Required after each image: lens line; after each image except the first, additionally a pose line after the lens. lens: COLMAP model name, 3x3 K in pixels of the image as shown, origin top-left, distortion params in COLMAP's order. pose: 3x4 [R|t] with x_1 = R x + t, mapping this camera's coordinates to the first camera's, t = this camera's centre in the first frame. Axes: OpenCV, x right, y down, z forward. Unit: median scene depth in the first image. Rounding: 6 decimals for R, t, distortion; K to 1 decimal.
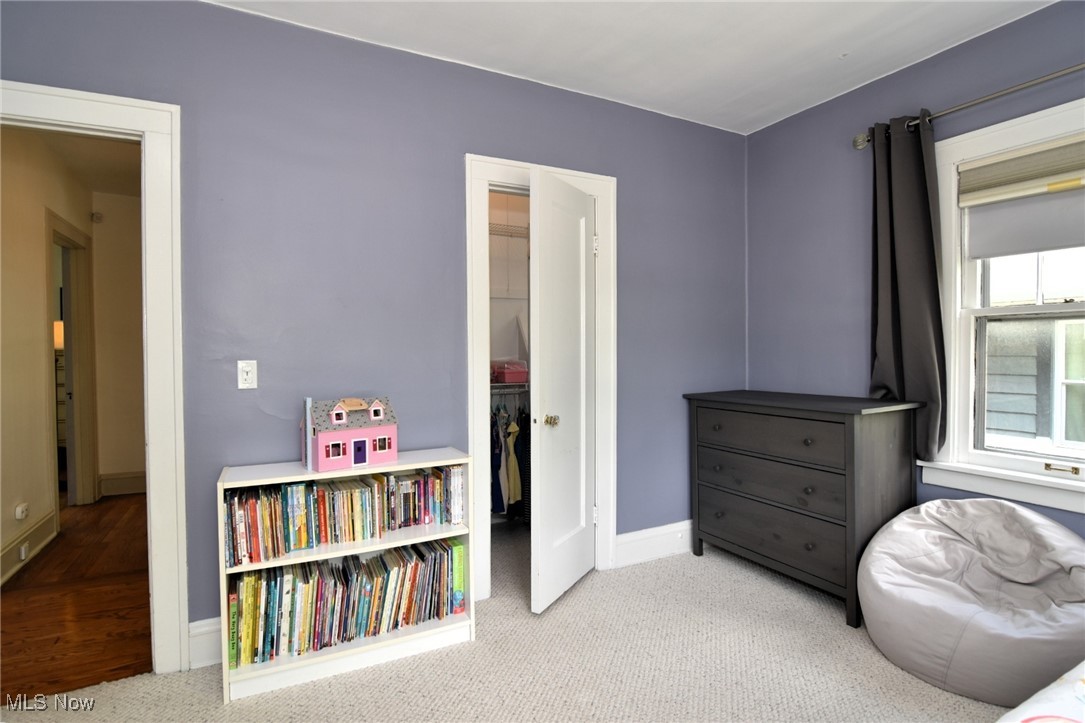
lens RADIAL K [[530.6, 0, 542.5], [0, 530.6, 361.5], [0, 0, 1]] dist [-0.017570, -0.000551]
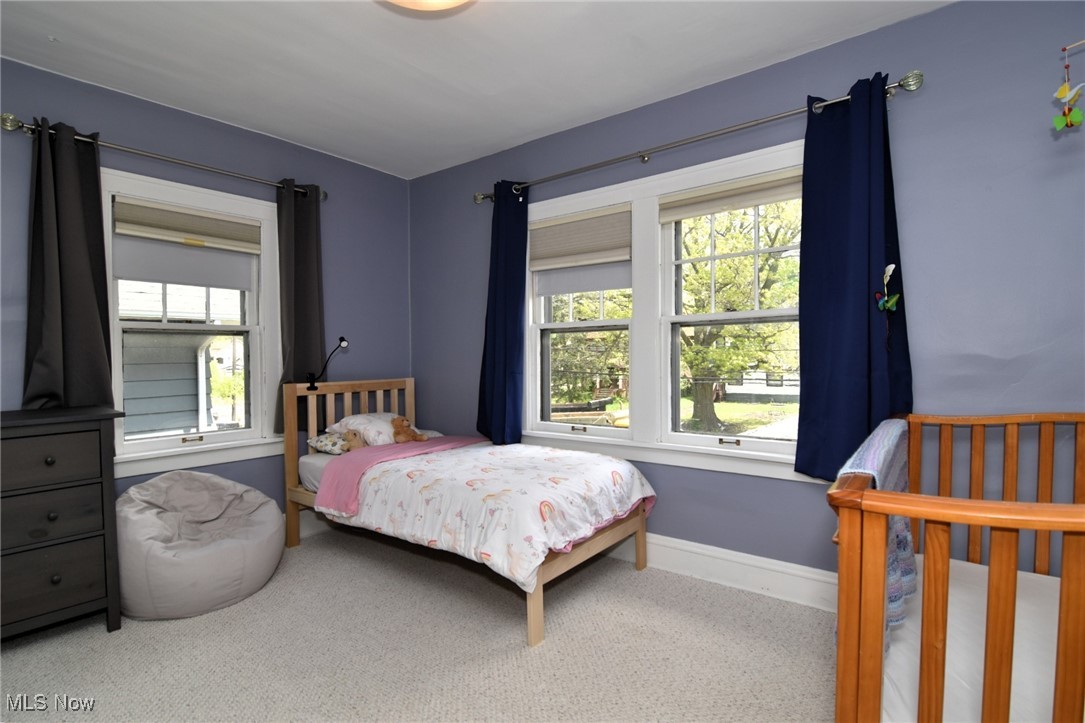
lens RADIAL K [[530.6, 0, 542.5], [0, 530.6, 361.5], [0, 0, 1]] dist [-0.017570, -0.000551]
pose [[-0.400569, -0.005615, 0.916249, -0.661598], [0.022953, 0.999606, 0.016160, -0.008524], [-0.915979, 0.027504, -0.400282, 0.638030]]
